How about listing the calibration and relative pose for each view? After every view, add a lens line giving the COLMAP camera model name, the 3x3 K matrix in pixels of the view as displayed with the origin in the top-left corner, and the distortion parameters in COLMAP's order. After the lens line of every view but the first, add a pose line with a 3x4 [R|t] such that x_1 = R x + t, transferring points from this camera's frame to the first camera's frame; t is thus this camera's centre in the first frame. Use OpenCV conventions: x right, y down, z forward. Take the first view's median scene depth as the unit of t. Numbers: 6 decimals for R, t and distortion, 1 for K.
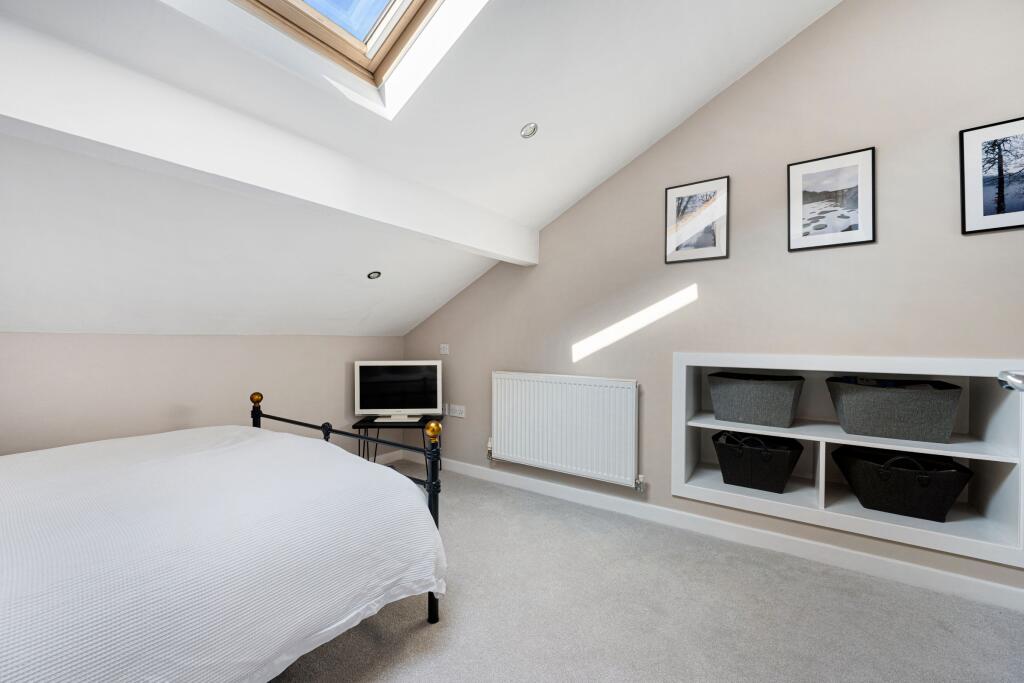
lens RADIAL K [[401.6, 0, 513.0], [0, 401.6, 339.0], [0, 0, 1]] dist [0.000360, -0.000030]
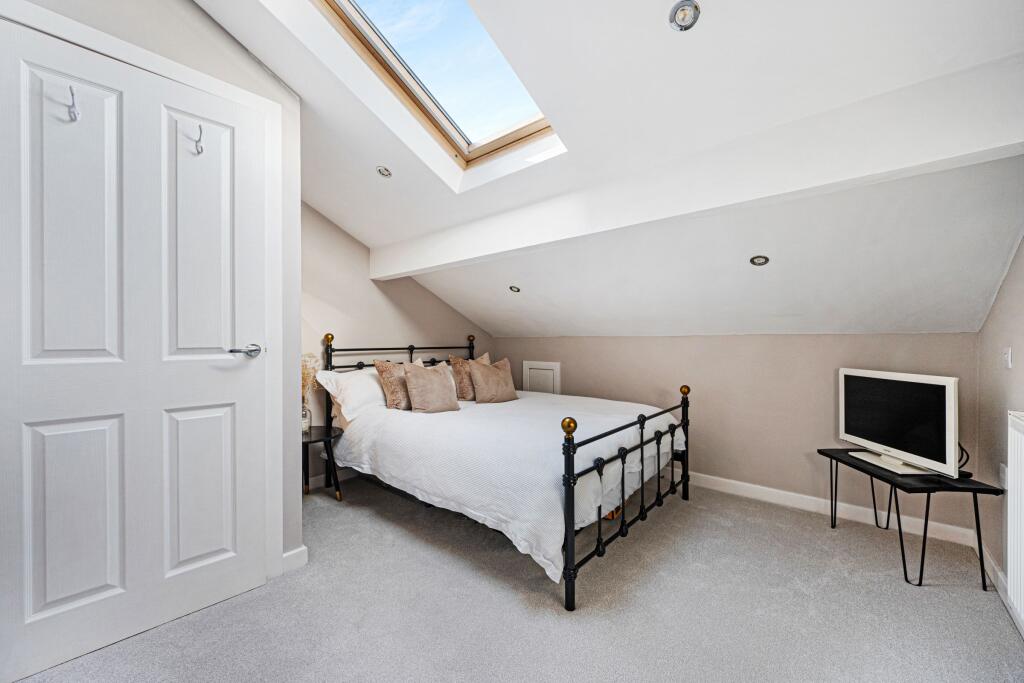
lens RADIAL K [[401.6, 0, 513.0], [0, 401.6, 339.0], [0, 0, 1]] dist [0.000360, -0.000030]
pose [[-0.096605, -0.005182, -0.995309, 0.516110], [0.001304, 0.999985, -0.005333, 0.005770], [0.995322, -0.001813, -0.096597, 0.578592]]
